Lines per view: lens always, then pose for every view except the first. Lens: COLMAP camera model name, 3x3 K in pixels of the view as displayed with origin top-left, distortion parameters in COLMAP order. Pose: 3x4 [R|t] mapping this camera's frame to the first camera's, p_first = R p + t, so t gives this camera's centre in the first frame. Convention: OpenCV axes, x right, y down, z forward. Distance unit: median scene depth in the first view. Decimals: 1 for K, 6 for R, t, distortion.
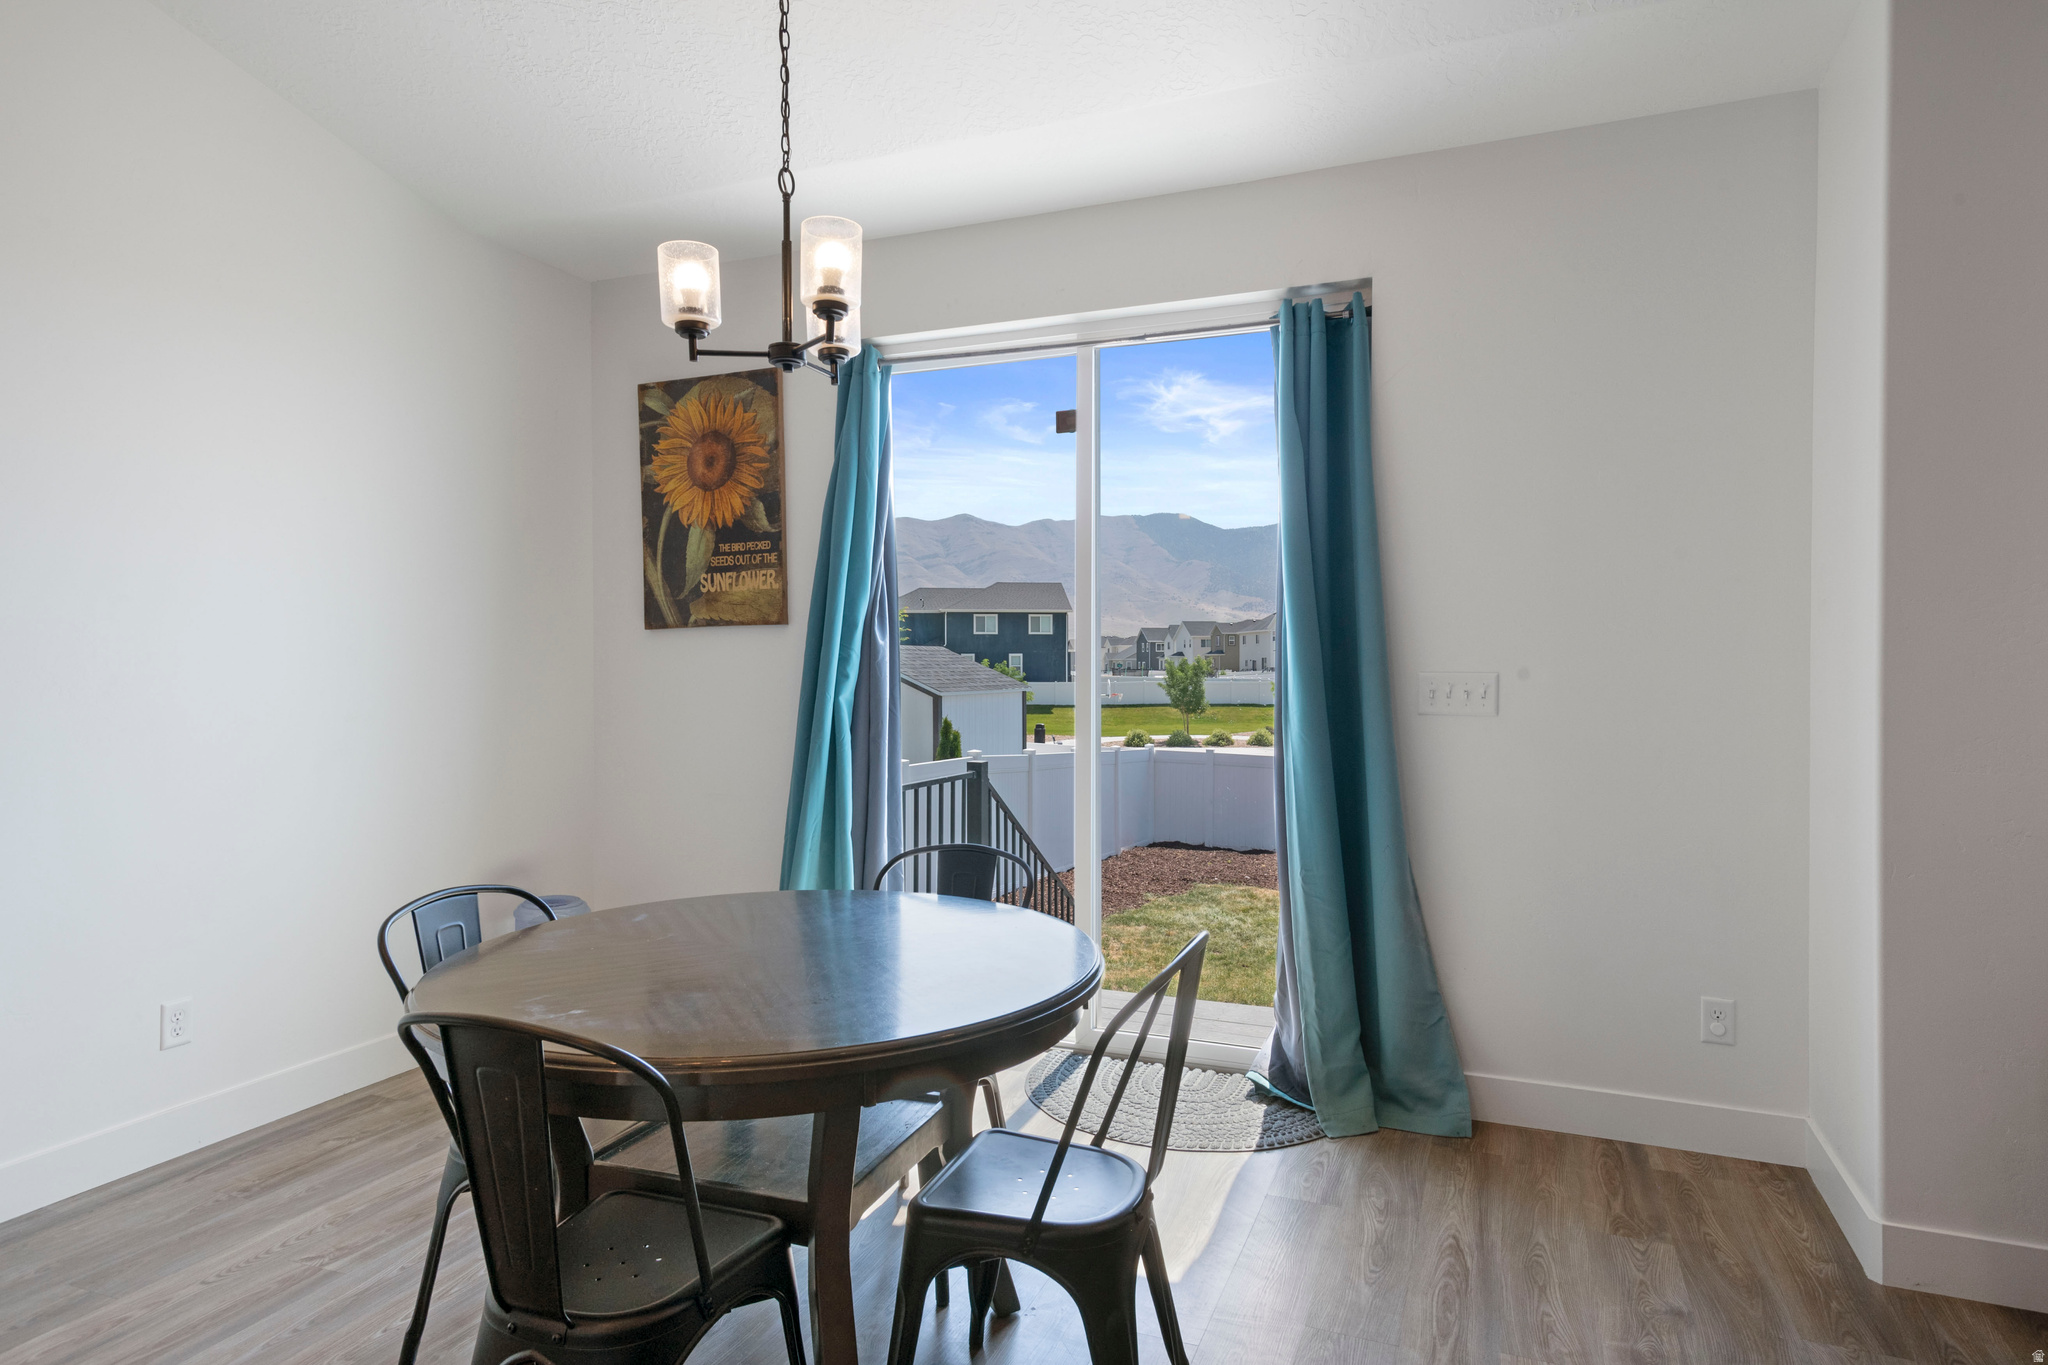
lens RADIAL K [[1171.1, 0, 1028.4], [0, 1171.1, 677.1], [0, 0, 1]] dist [0.003617, 0.000142]
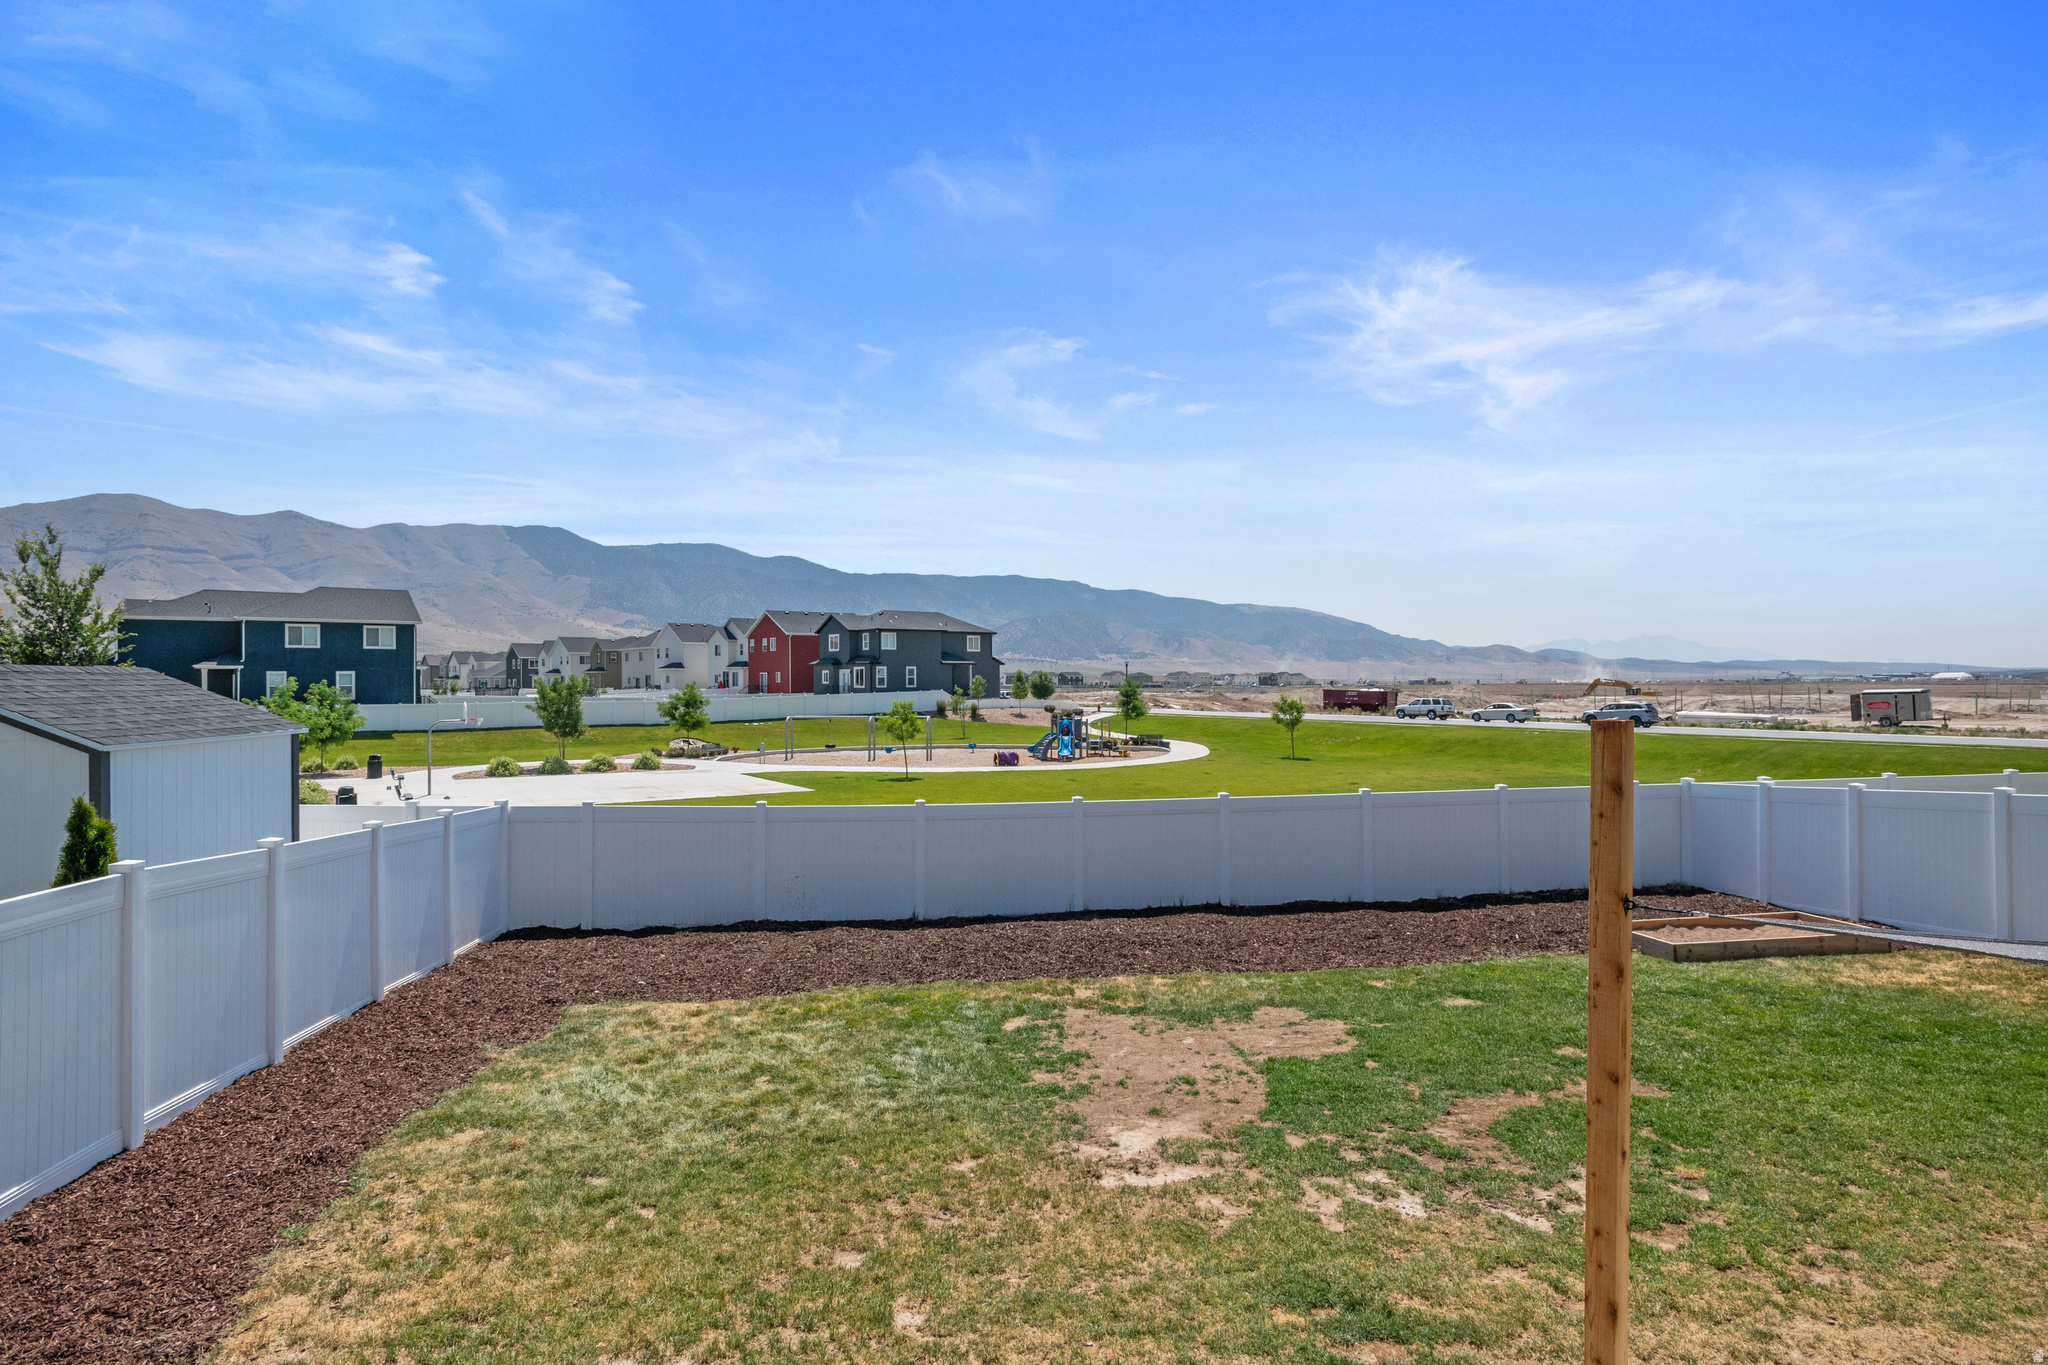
lens RADIAL K [[1085.0, 0, 1035.0], [0, 1085.0, 670.4], [0, 0, 1]] dist [0.005482, 0.000830]
pose [[0.856242, 0.001461, 0.516574, 0.048568], [0.008595, 0.999817, -0.017074, -0.013395], [-0.516504, 0.019059, 0.856073, 0.302273]]
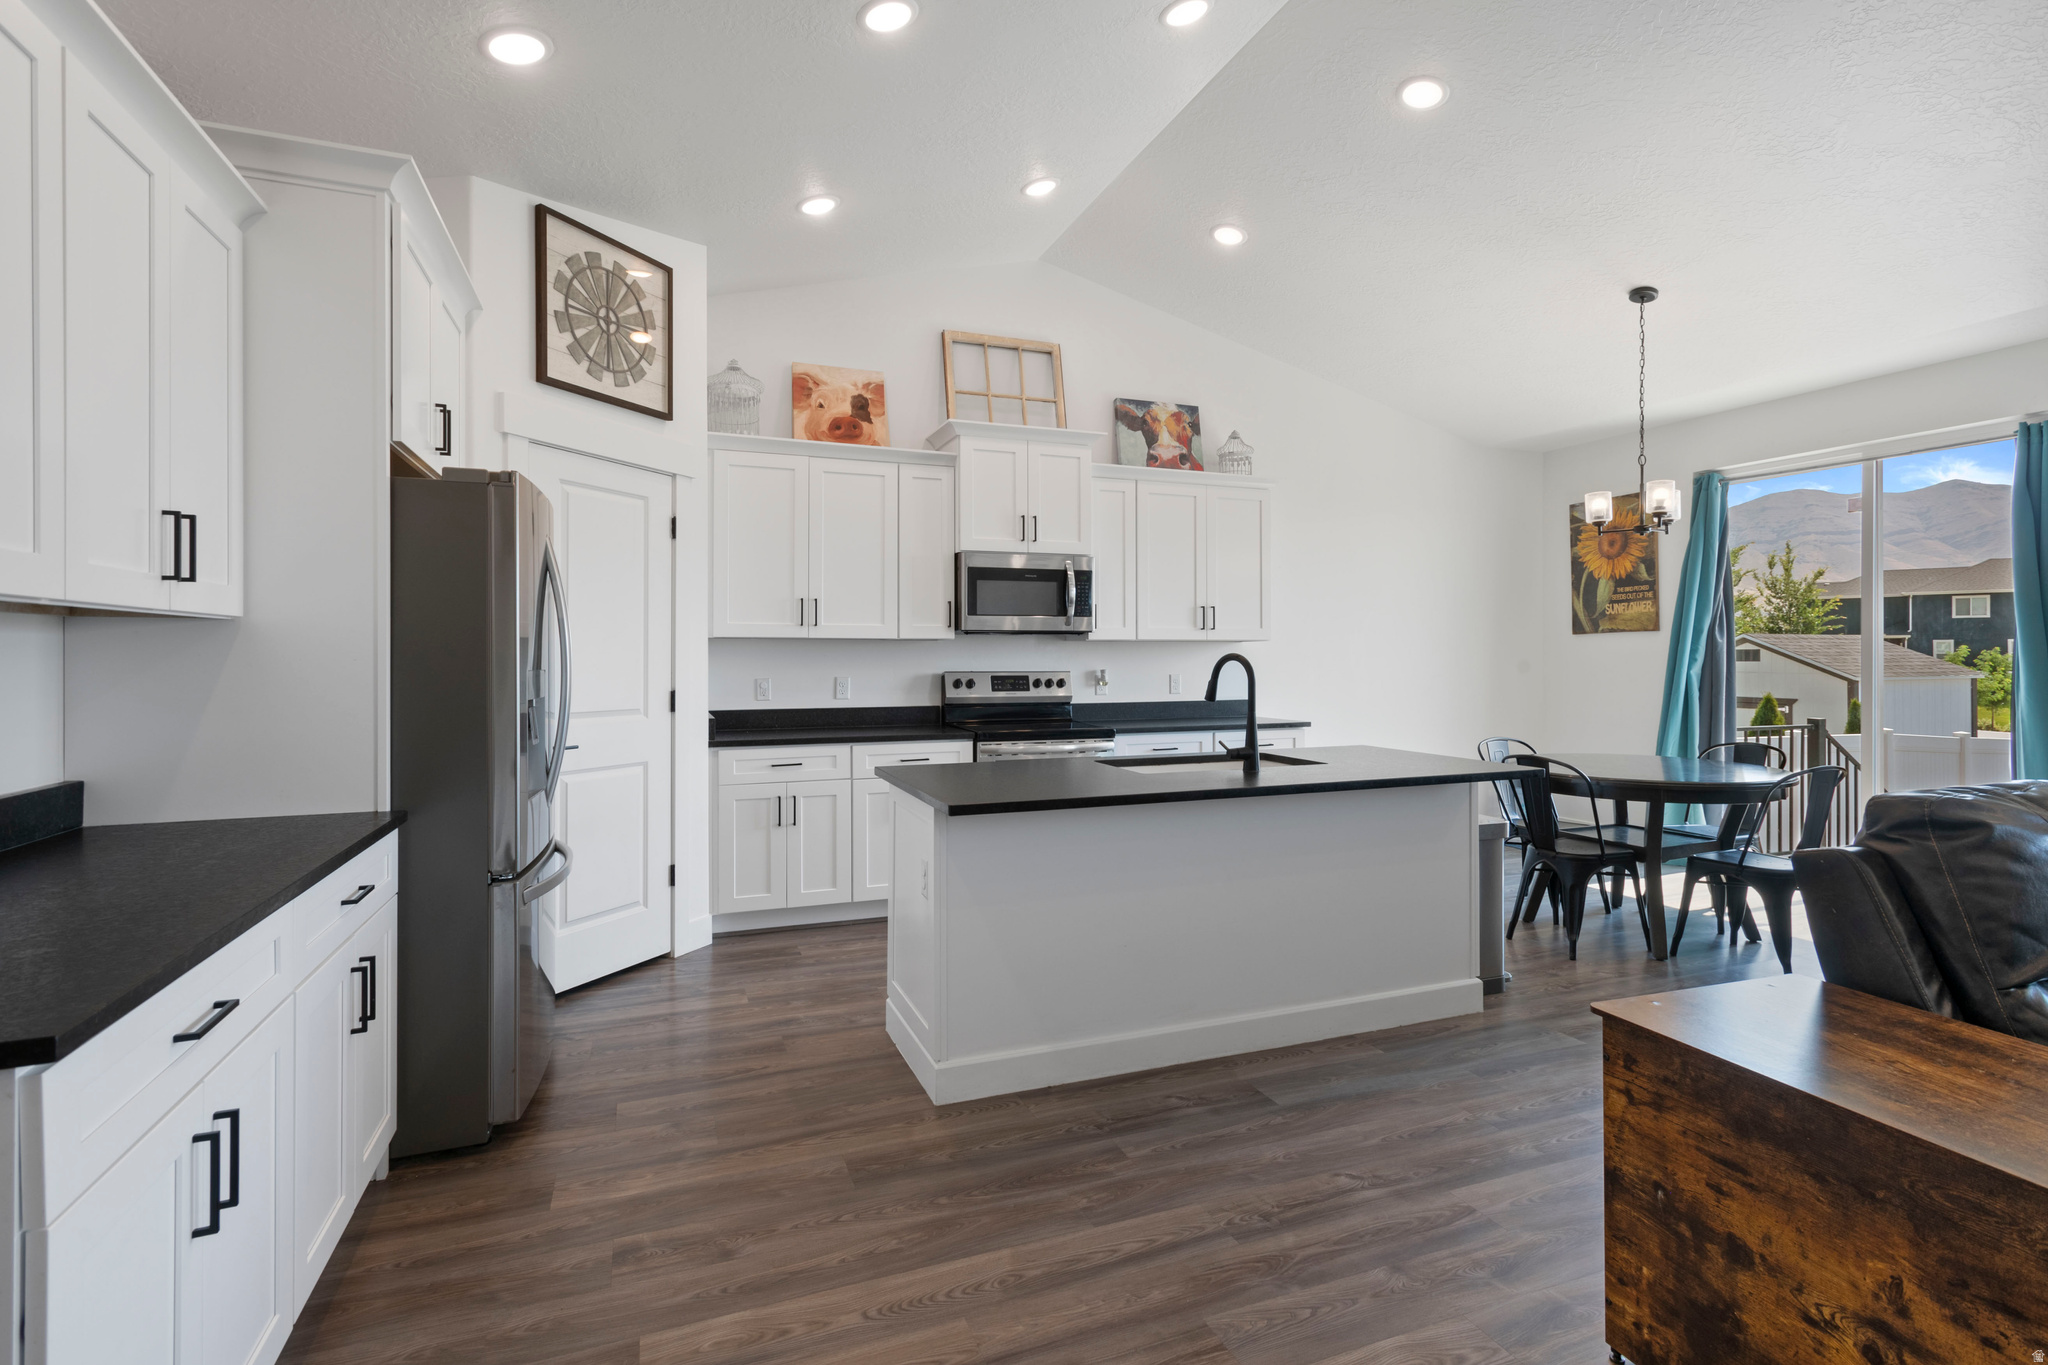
lens RADIAL K [[978.2, 0, 1031.6], [0, 978.2, 662.5], [0, 0, 1]] dist [0.004116, 0.006072]
pose [[0.690476, 0.004301, -0.723343, 0.064026], [-0.004975, 0.999987, 0.001197, 0.001954], [0.723339, 0.002773, 0.690488, -0.216411]]
